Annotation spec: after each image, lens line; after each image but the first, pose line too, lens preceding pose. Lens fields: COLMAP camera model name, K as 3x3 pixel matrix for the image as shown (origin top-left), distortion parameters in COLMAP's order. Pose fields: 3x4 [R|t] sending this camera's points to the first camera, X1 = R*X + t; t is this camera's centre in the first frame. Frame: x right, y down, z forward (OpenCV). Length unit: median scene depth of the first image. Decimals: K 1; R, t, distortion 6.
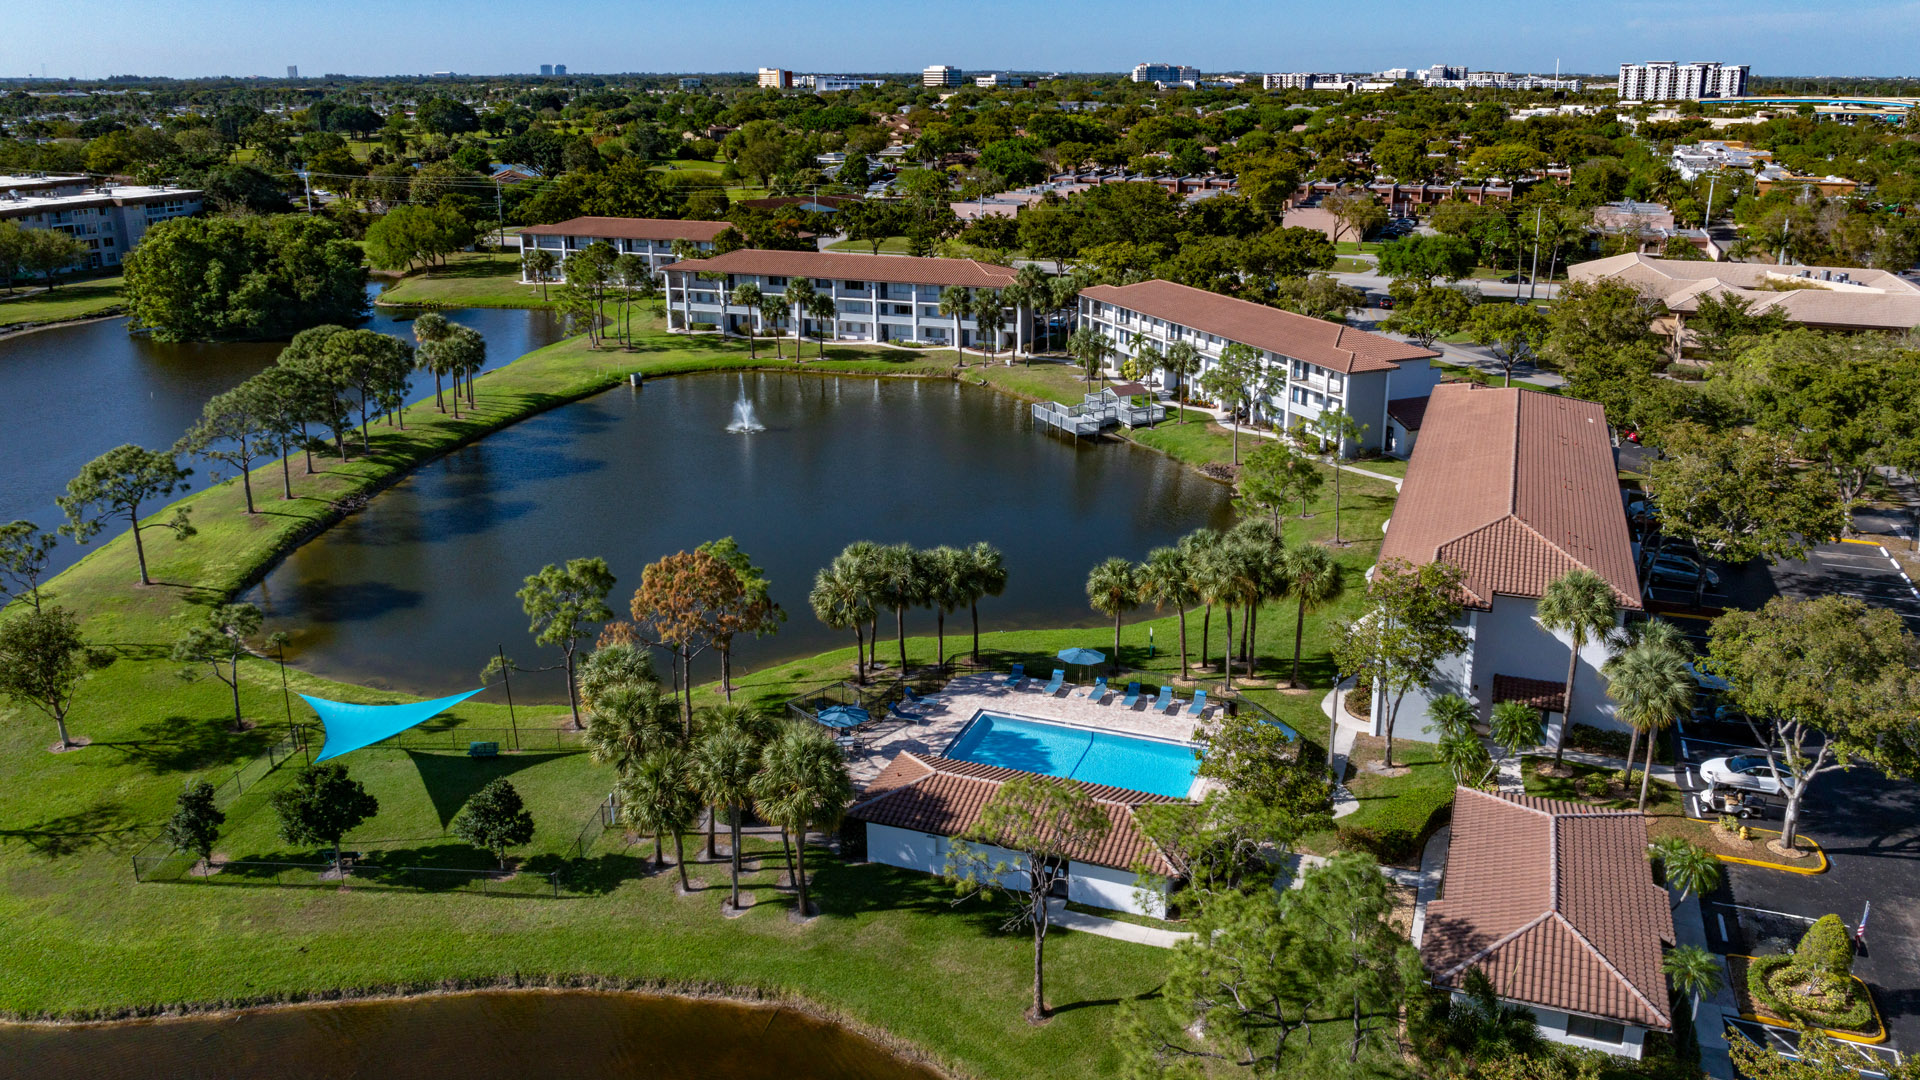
lens RADIAL K [[1425.1, 0, 958.0], [0, 1425.1, 539.1], [0, 0, 1]] dist [-0.002630, -0.002427]
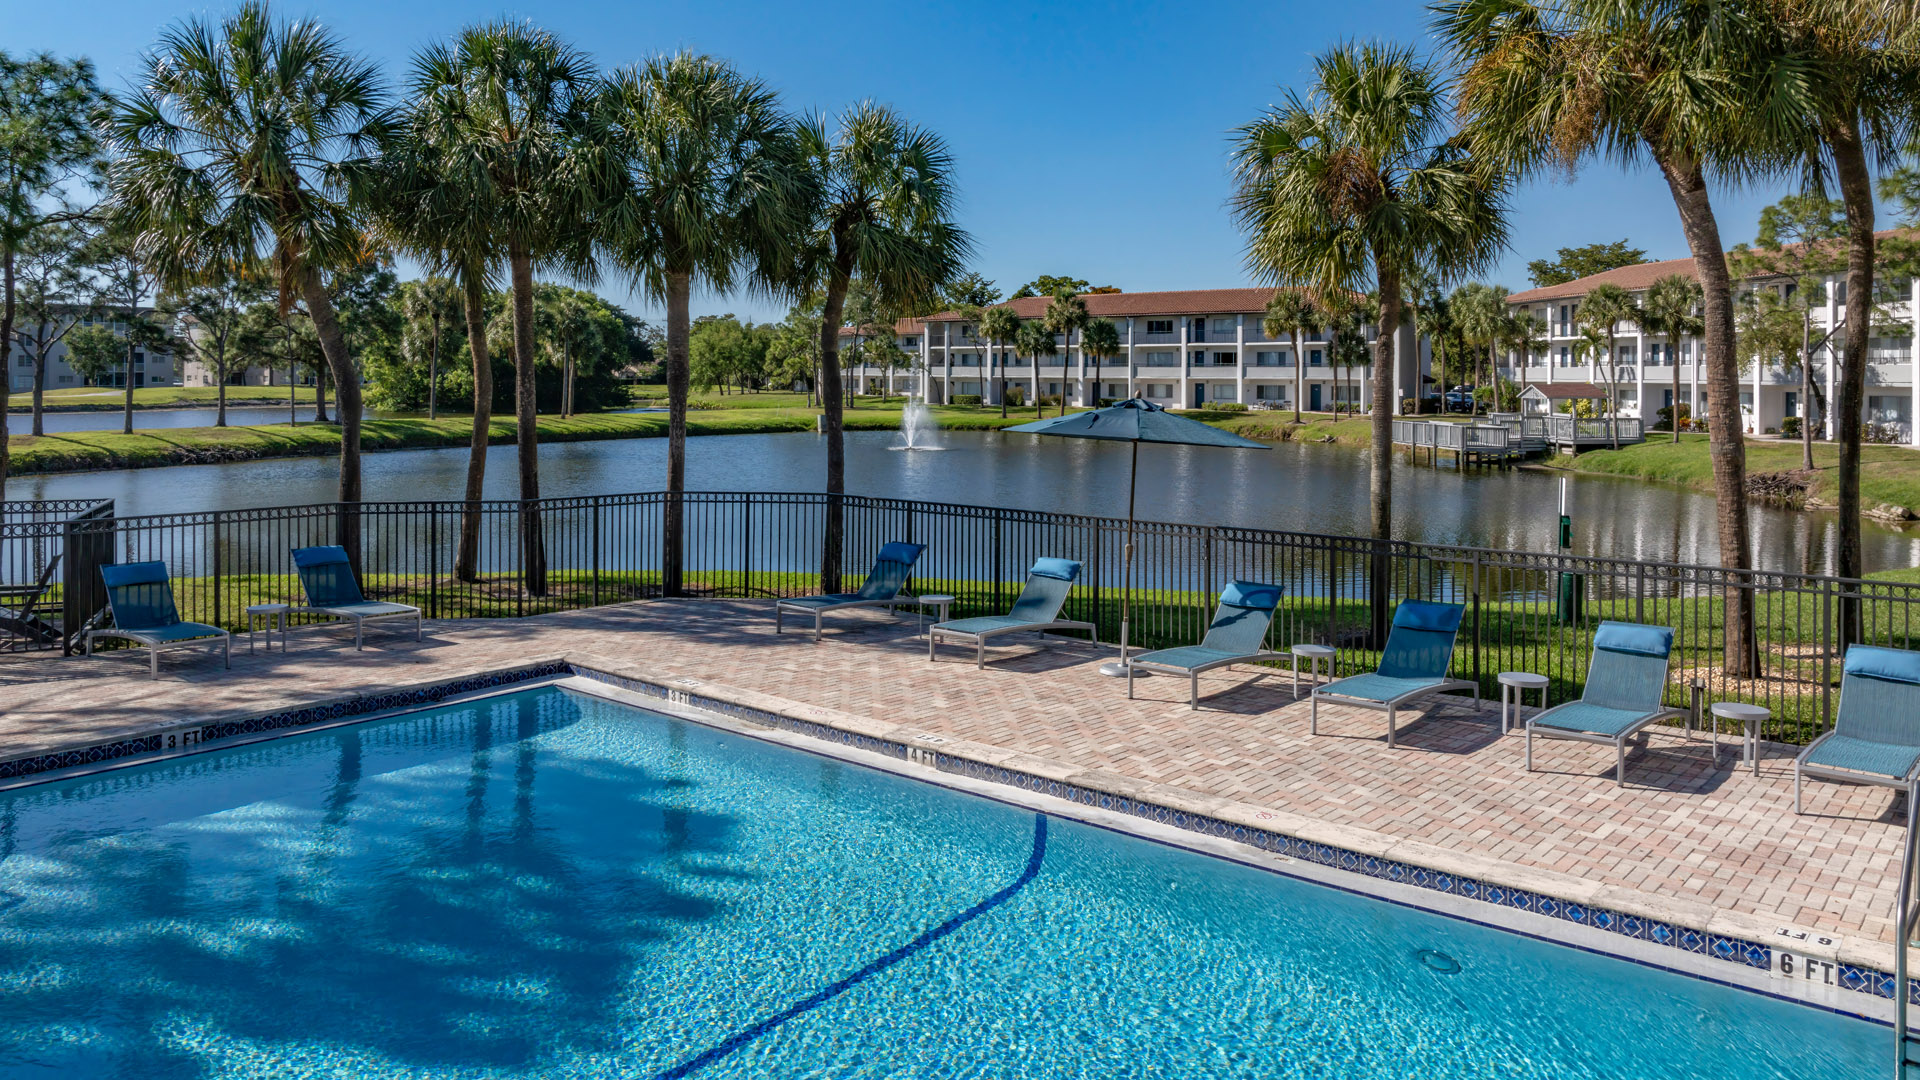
lens RADIAL K [[1425.1, 0, 967.0], [0, 1425.1, 528.1], [0, 0, 1]] dist [-0.002630, -0.002427]
pose [[0.954375, 0.047286, -0.294844, 0.120293], [-0.102342, 0.979378, -0.174198, 0.127315], [0.280527, 0.196425, 0.939533, 0.823046]]
